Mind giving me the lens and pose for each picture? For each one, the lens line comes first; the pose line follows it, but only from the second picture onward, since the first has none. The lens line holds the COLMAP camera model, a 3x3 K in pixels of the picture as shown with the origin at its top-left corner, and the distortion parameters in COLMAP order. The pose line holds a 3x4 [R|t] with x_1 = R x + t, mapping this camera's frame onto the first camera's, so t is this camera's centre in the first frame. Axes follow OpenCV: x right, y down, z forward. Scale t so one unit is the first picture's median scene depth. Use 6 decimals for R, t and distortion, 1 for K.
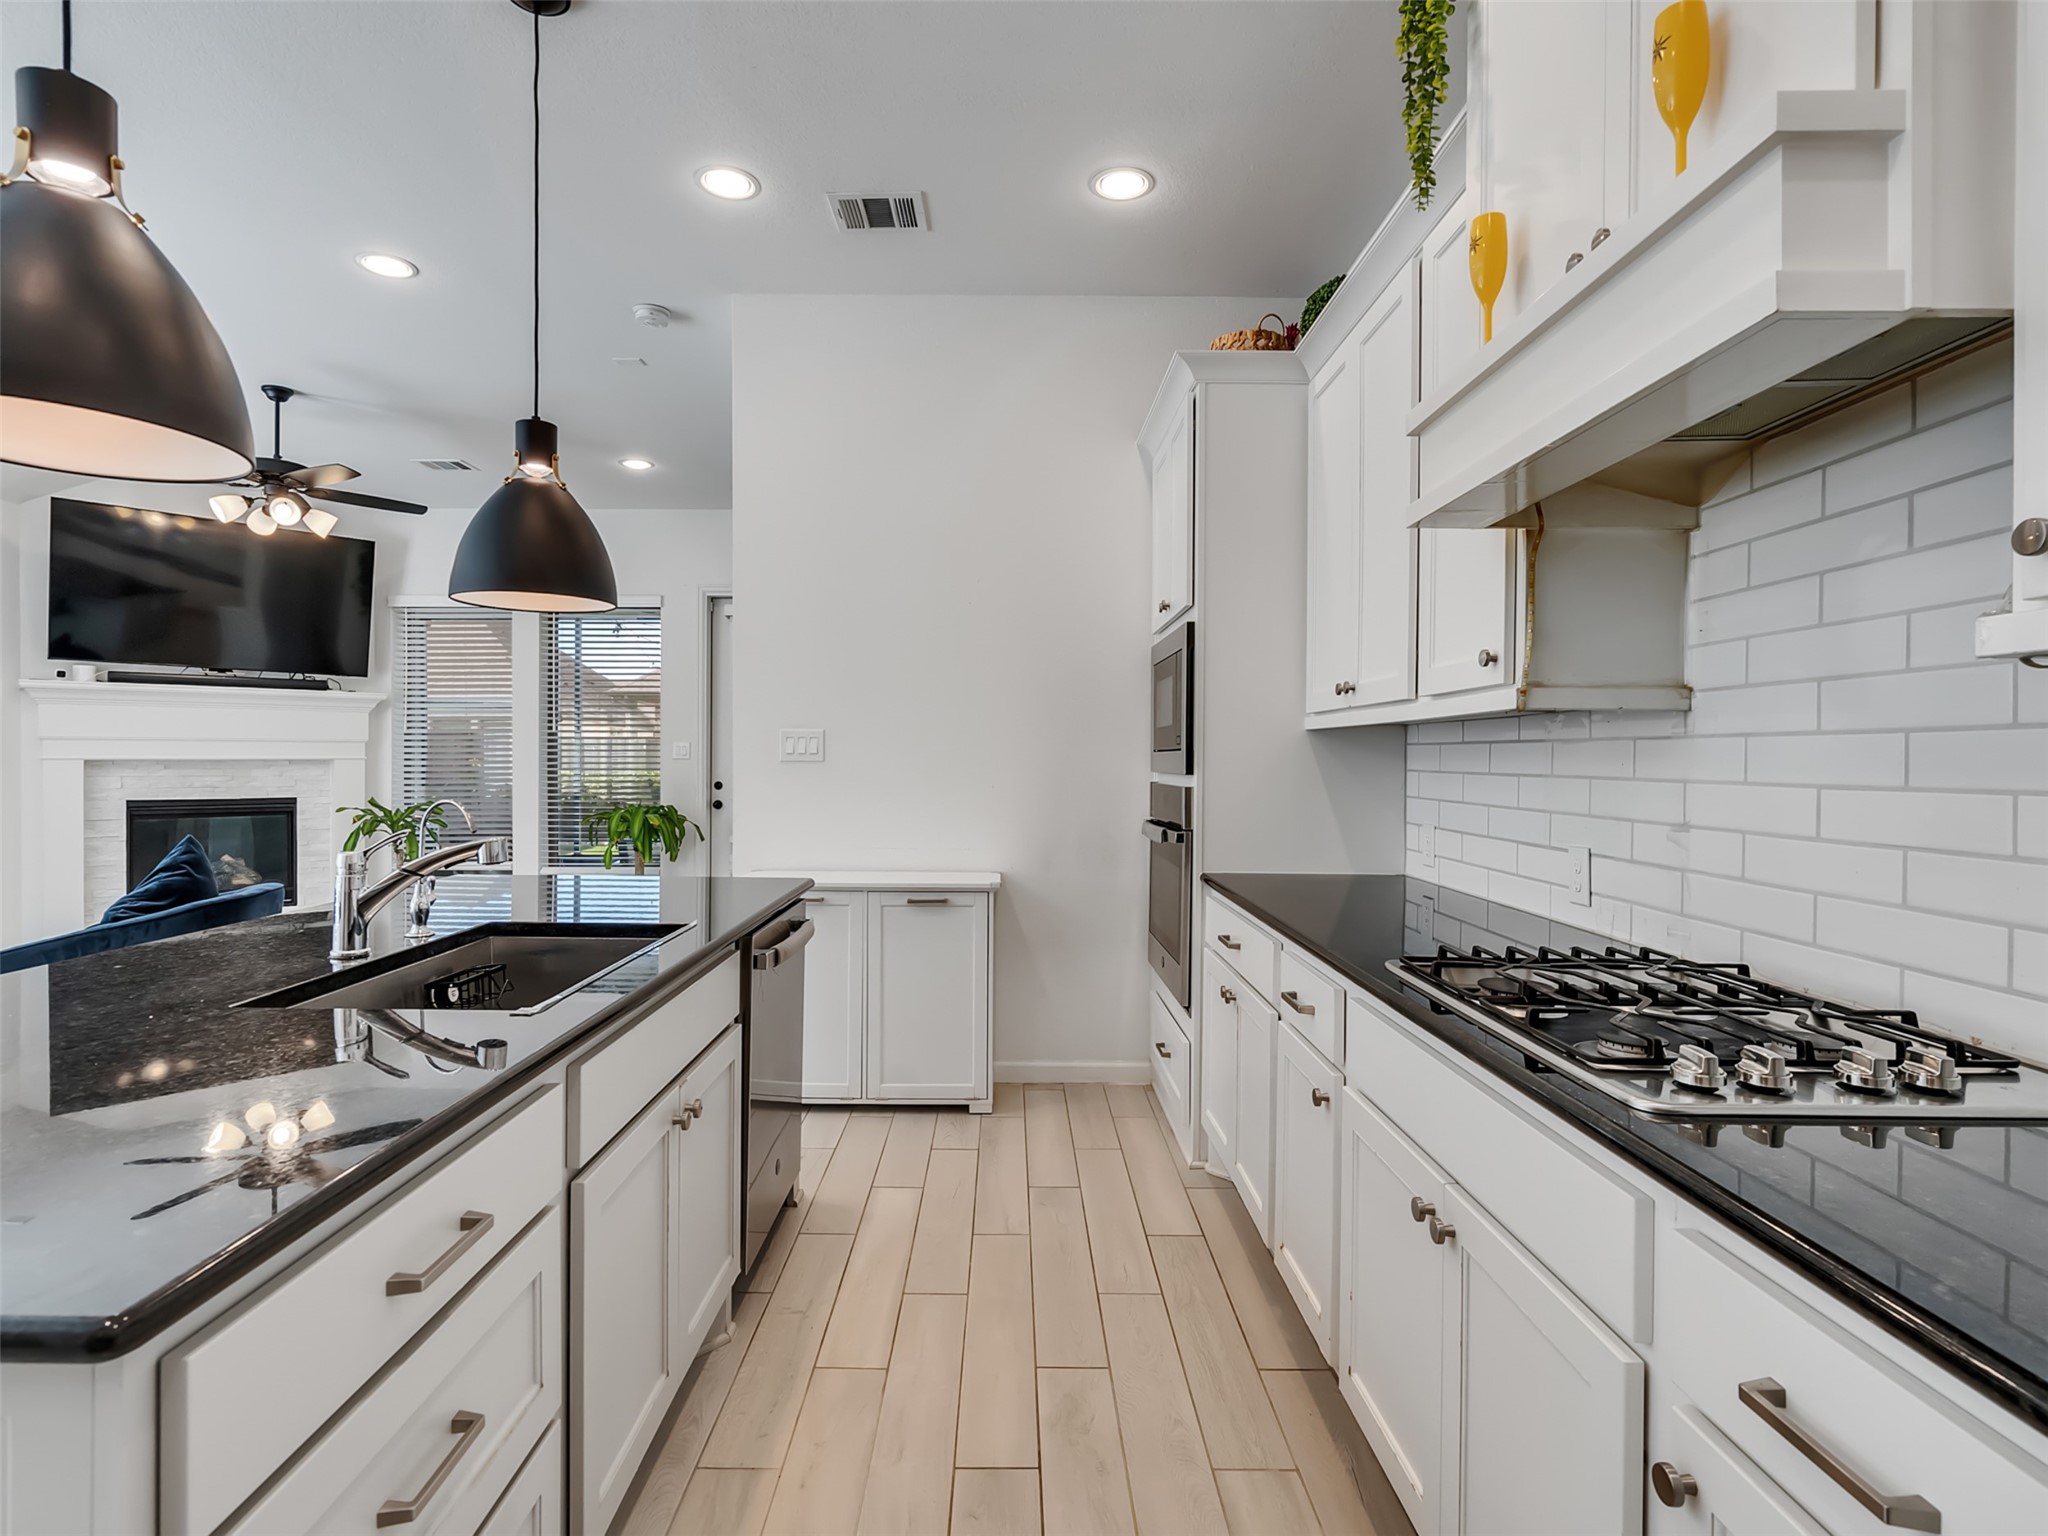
lens RADIAL K [[1048.8, 0, 1009.2], [0, 1048.8, 765.2], [0, 0, 1]] dist [-0.009836, 0.007650]
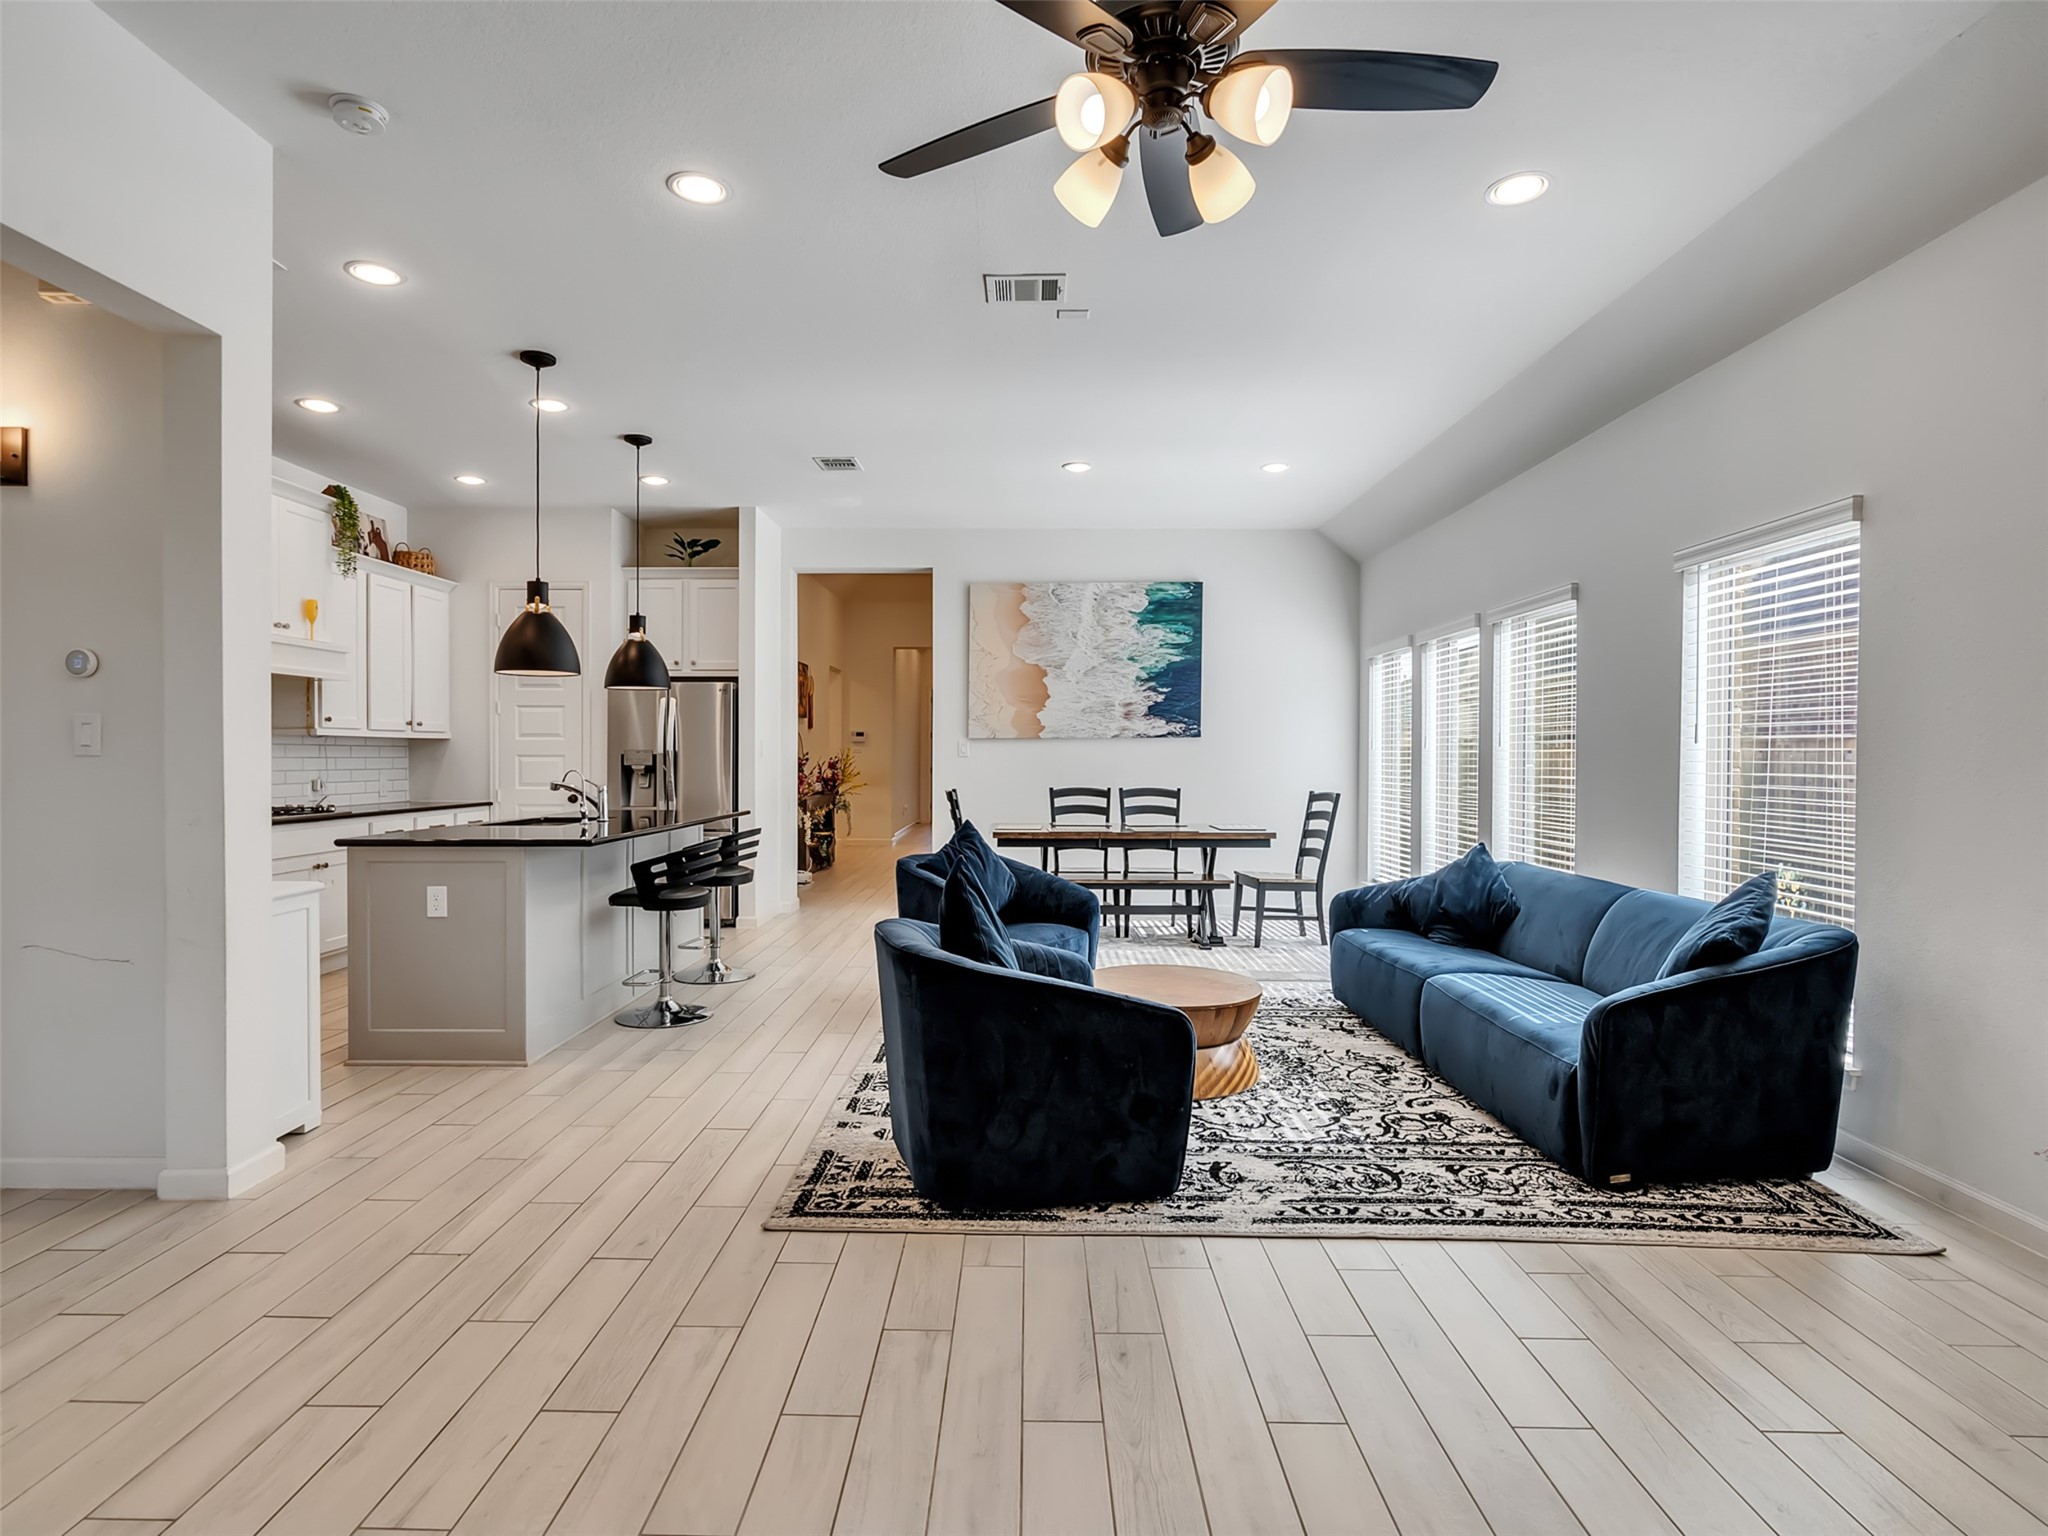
lens RADIAL K [[1048.8, 0, 1009.2], [0, 1048.8, 765.2], [0, 0, 1]] dist [-0.009836, 0.007650]
pose [[-0.999805, -0.007706, 0.018166, -0.520519], [-0.007387, 0.999818, 0.017573, -0.009601], [-0.018298, 0.017436, -0.999681, 1.116969]]
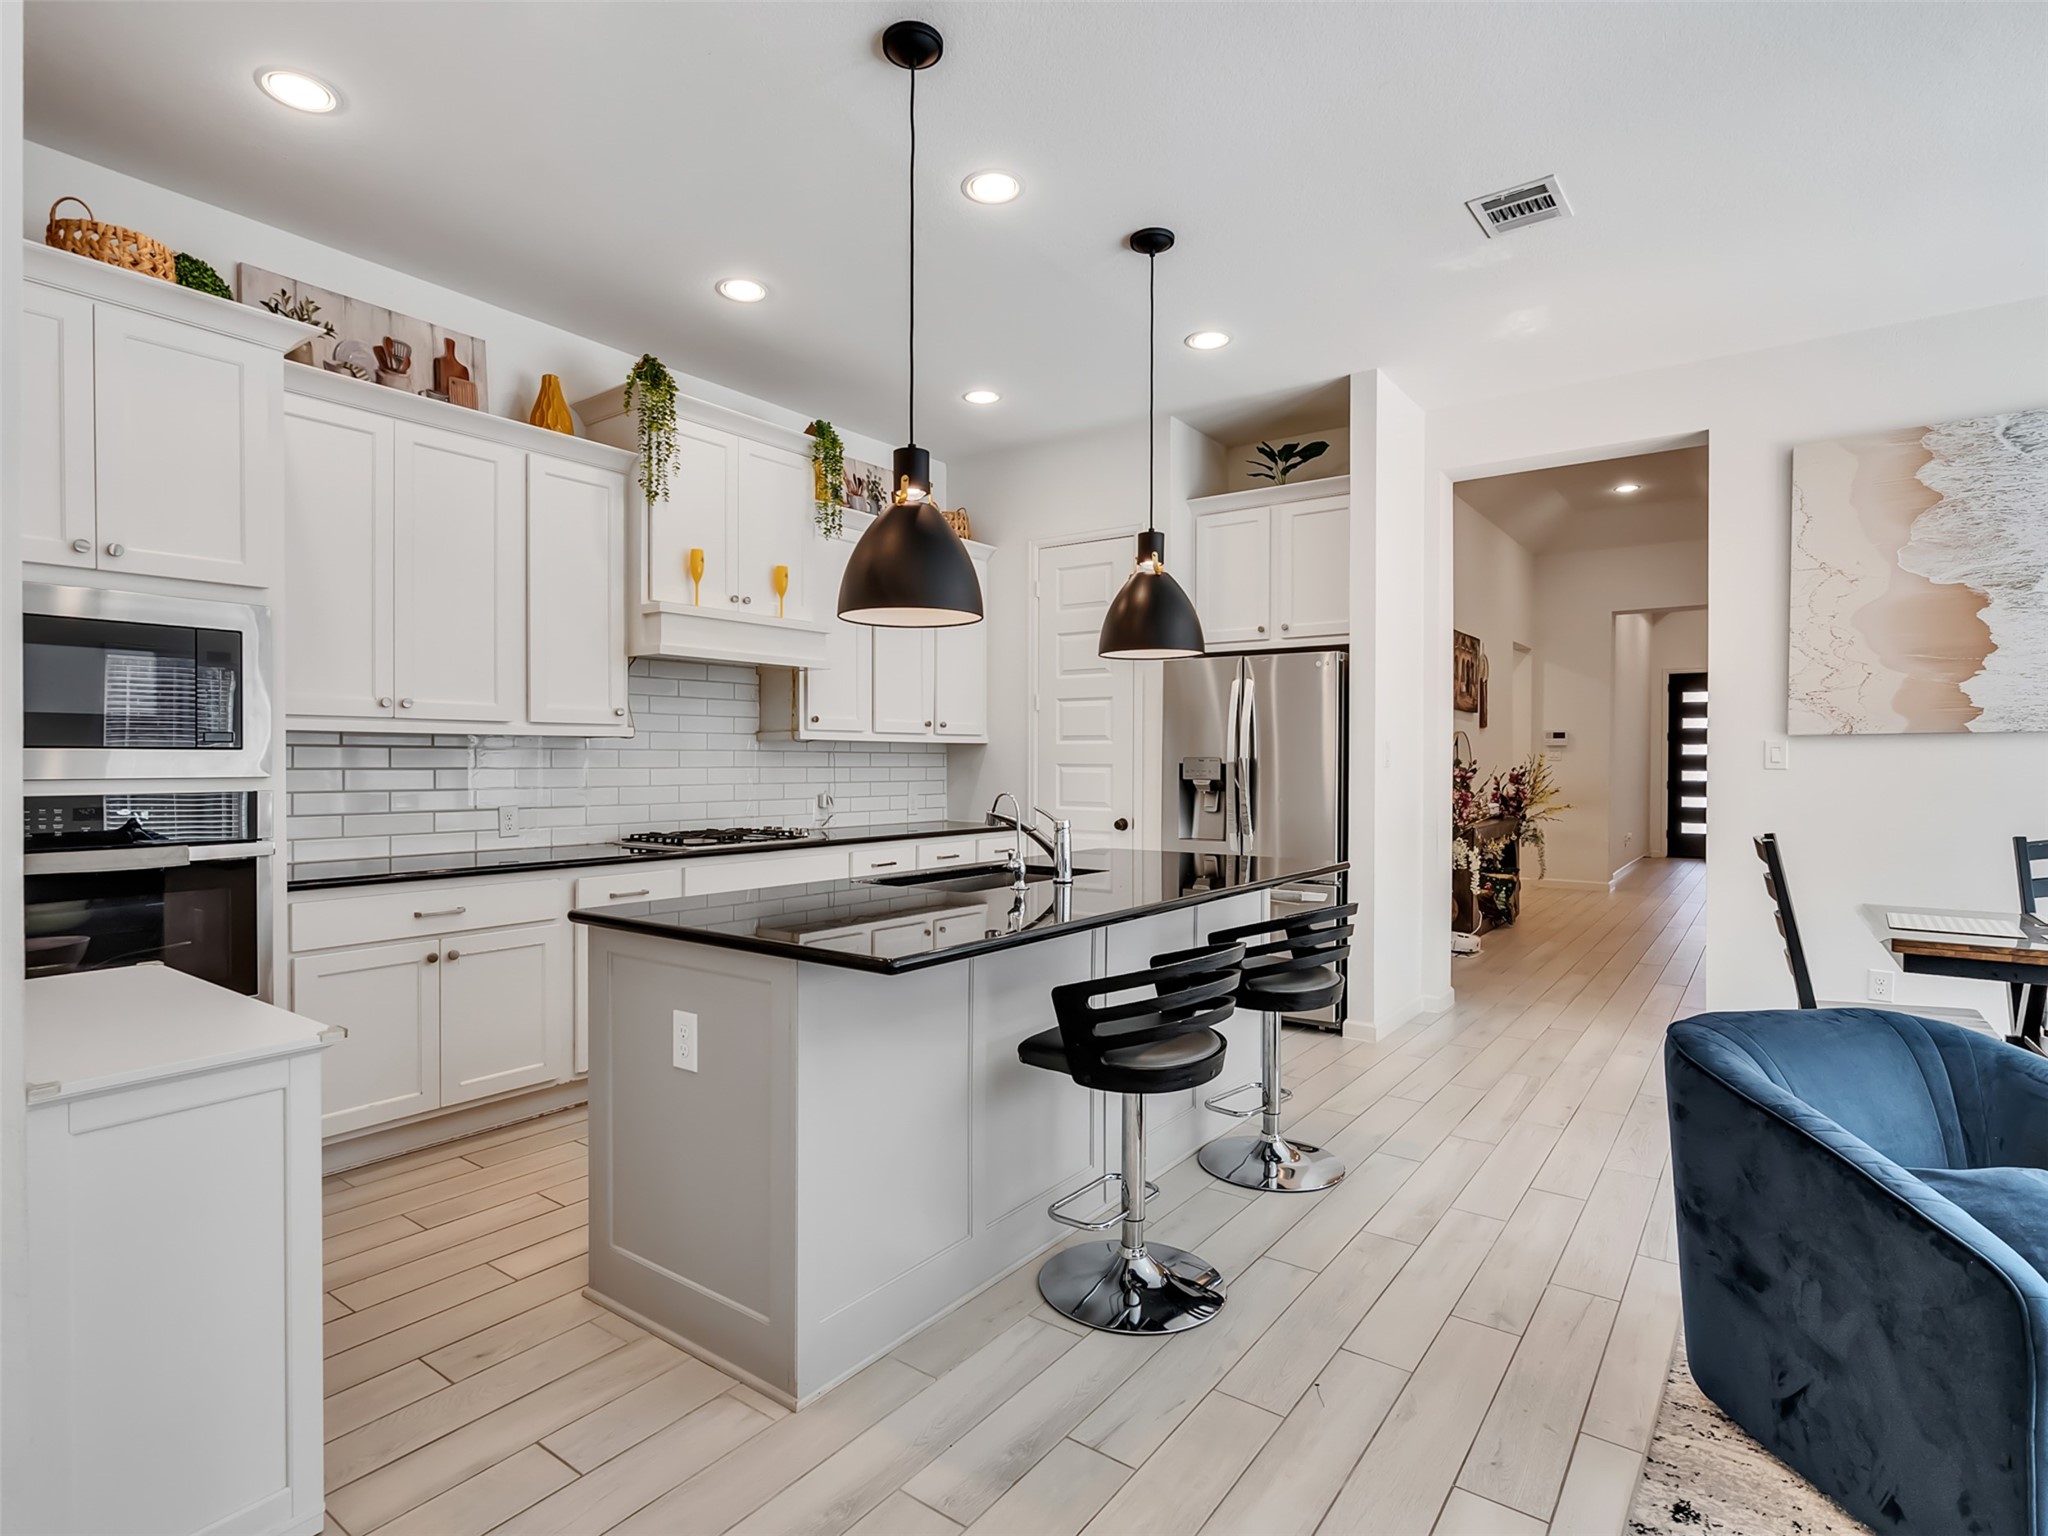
lens RADIAL K [[1048.8, 0, 1009.2], [0, 1048.8, 765.2], [0, 0, 1]] dist [-0.009836, 0.007650]
pose [[-0.801027, -0.010538, 0.598535, -0.447831], [-0.002698, 0.999898, 0.013995, -0.007886], [-0.598622, 0.009596, -0.800974, 0.684697]]
